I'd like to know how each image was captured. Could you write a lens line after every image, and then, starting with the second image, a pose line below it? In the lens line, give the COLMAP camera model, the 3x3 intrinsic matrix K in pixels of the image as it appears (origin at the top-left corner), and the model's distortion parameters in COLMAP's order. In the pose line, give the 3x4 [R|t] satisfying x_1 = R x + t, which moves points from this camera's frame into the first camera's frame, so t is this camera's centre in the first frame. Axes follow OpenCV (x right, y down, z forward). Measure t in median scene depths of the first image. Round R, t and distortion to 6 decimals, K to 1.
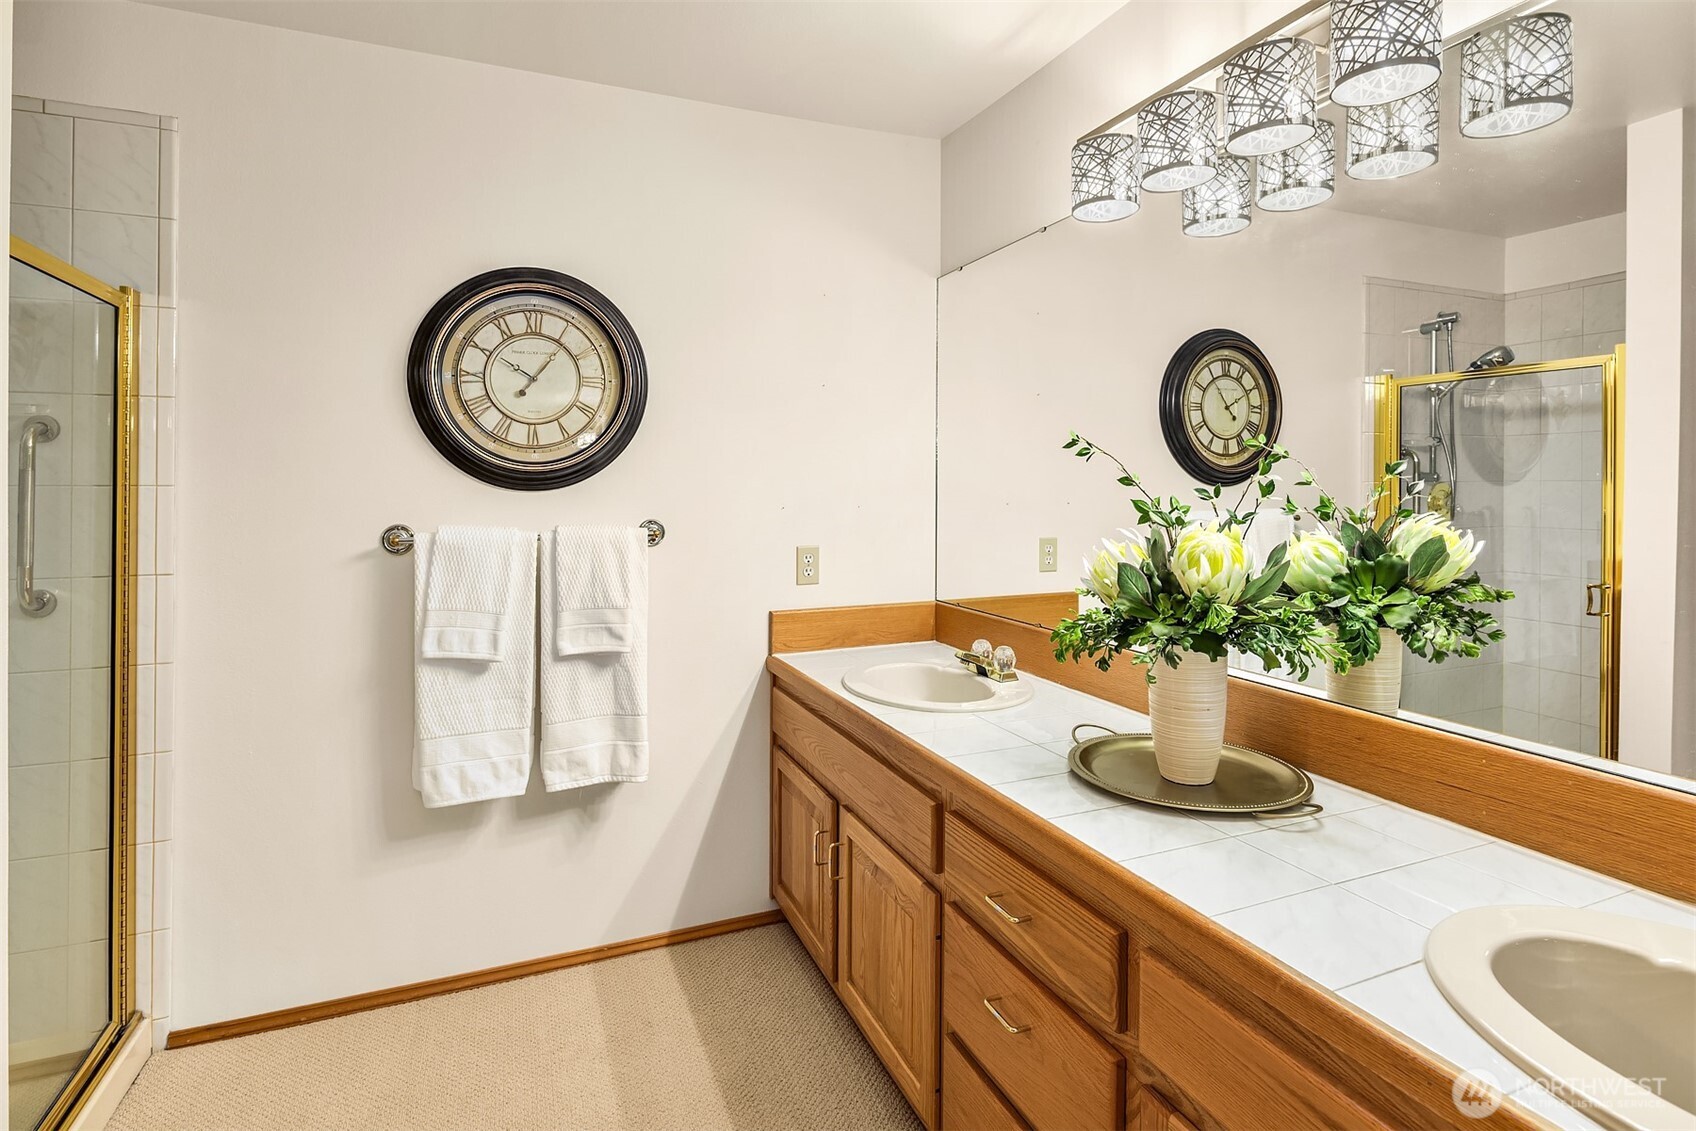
lens RADIAL K [[832.3, 0, 840.3], [0, 832.3, 475.8], [0, 0, 1]] dist [0.002905, -0.000493]
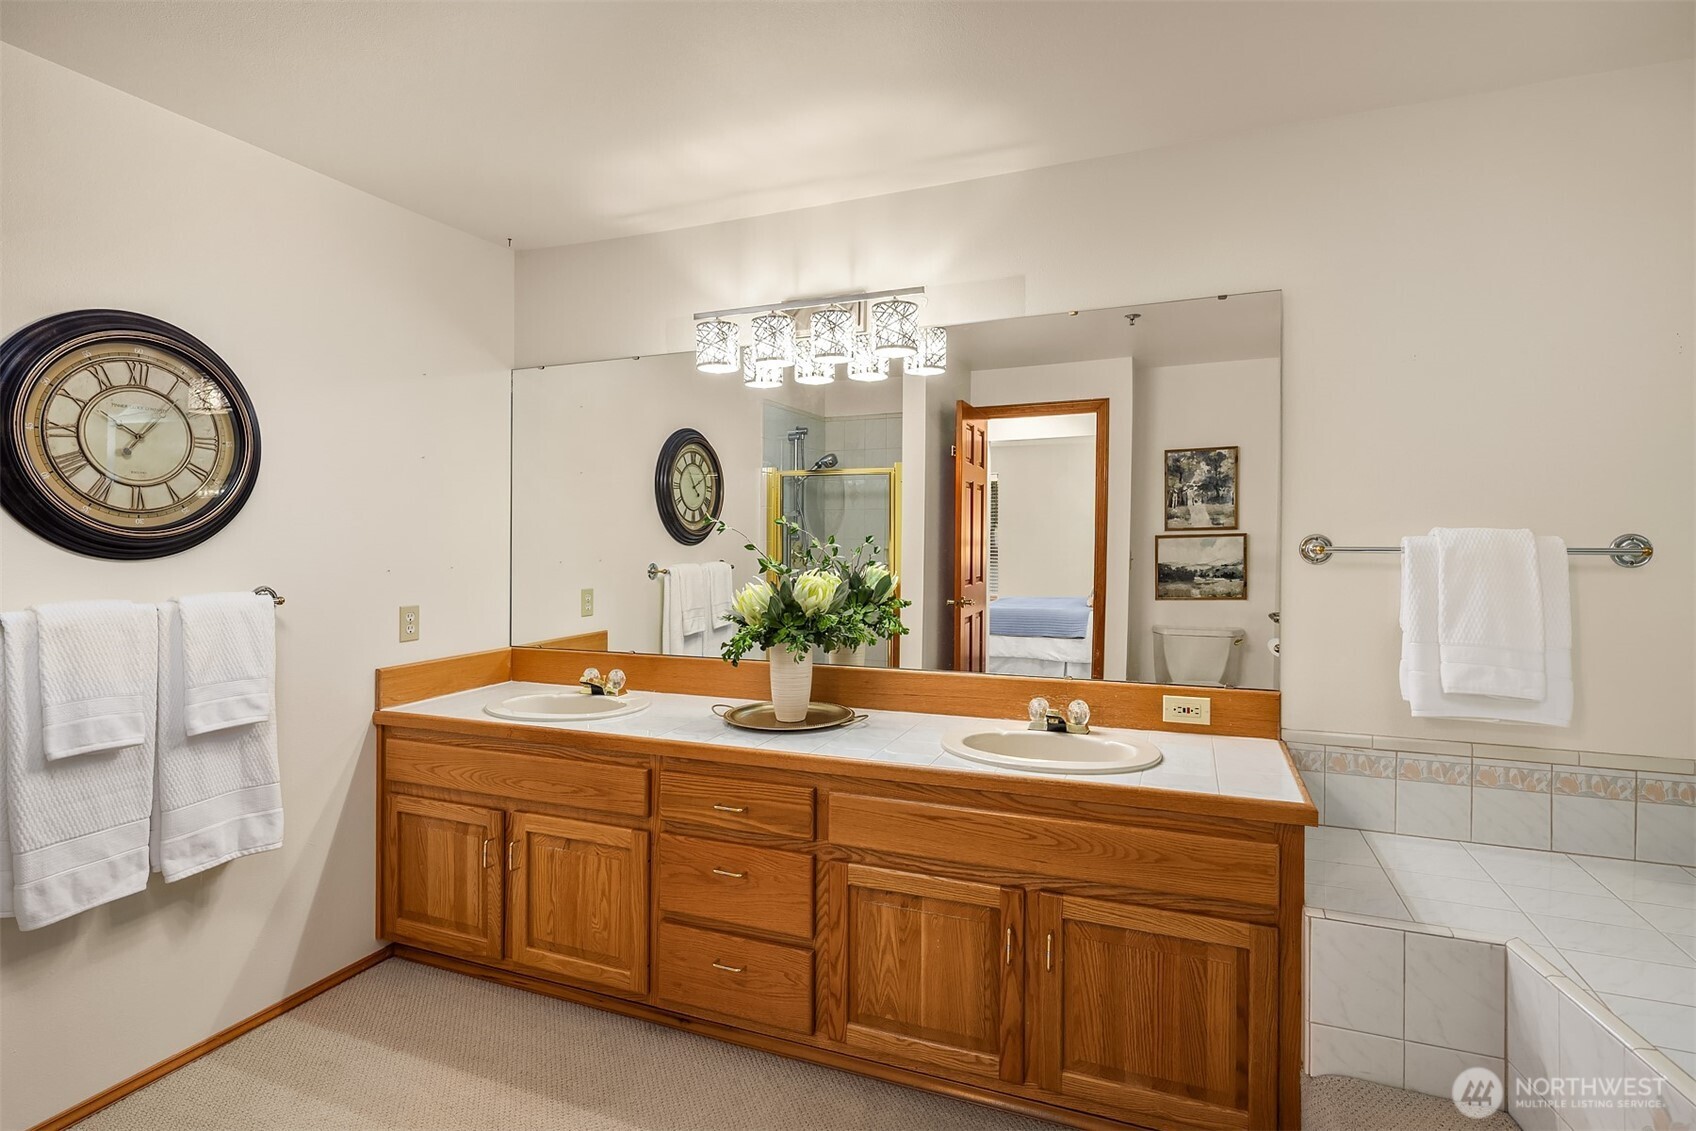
lens RADIAL K [[828.6, 0, 841.6], [0, 828.6, 533.7], [0, 0, 1]] dist [0.001485, -0.000651]
pose [[0.708509, 0.001855, 0.705699, -0.463470], [-0.006096, 0.999975, 0.003492, -0.018205], [-0.705675, -0.006776, 0.708503, -0.182054]]
